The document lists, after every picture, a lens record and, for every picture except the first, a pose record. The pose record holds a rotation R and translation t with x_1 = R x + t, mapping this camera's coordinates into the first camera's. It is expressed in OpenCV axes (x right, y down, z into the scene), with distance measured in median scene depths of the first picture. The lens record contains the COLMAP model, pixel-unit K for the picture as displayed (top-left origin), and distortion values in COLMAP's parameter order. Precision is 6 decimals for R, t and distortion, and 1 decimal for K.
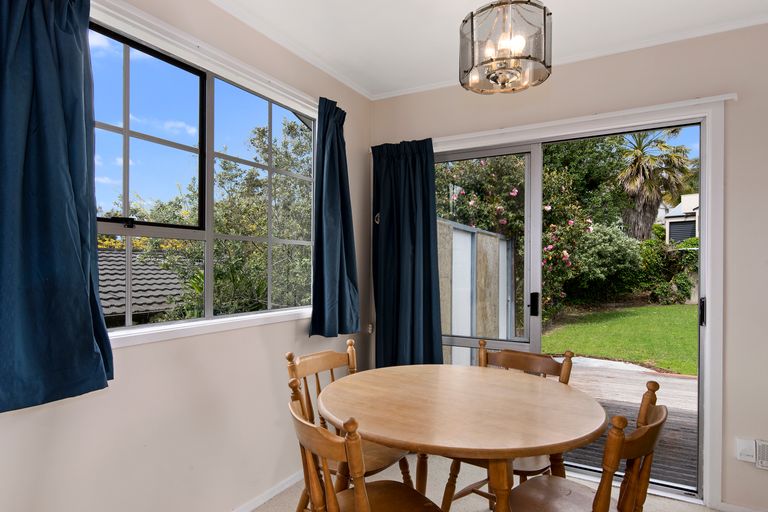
lens RADIAL K [[451.2, 0, 388.2], [0, 451.2, 267.5], [0, 0, 1]] dist [-0.000292, -0.000152]
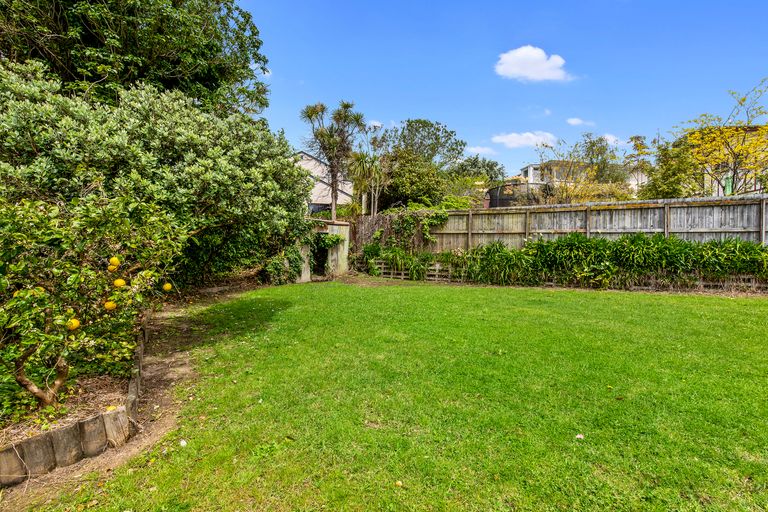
lens RADIAL K [[342.7, 0, 382.4], [0, 342.7, 251.9], [0, 0, 1]] dist [-0.013106, 0.000773]
pose [[0.458452, 0.024931, 0.888370, 0.161212], [-0.008312, 0.999683, -0.023766, 0.036483], [-0.888680, 0.003511, 0.458514, 0.553725]]
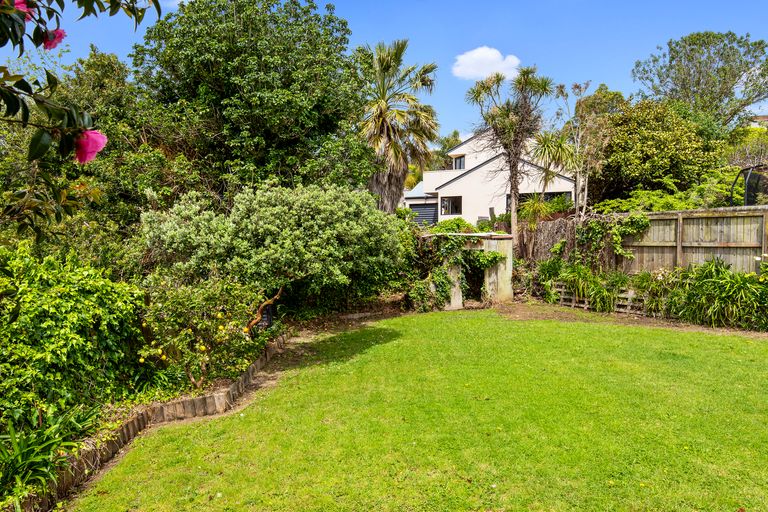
lens RADIAL K [[528.9, 0, 385.1], [0, 528.9, 257.2], [0, 0, 1]] dist [-0.007388, 0.000168]
pose [[0.859220, -0.006039, 0.511570, 0.137482], [0.006076, 0.999980, 0.001599, -0.005887], [-0.511570, 0.001735, 0.859240, 0.310038]]
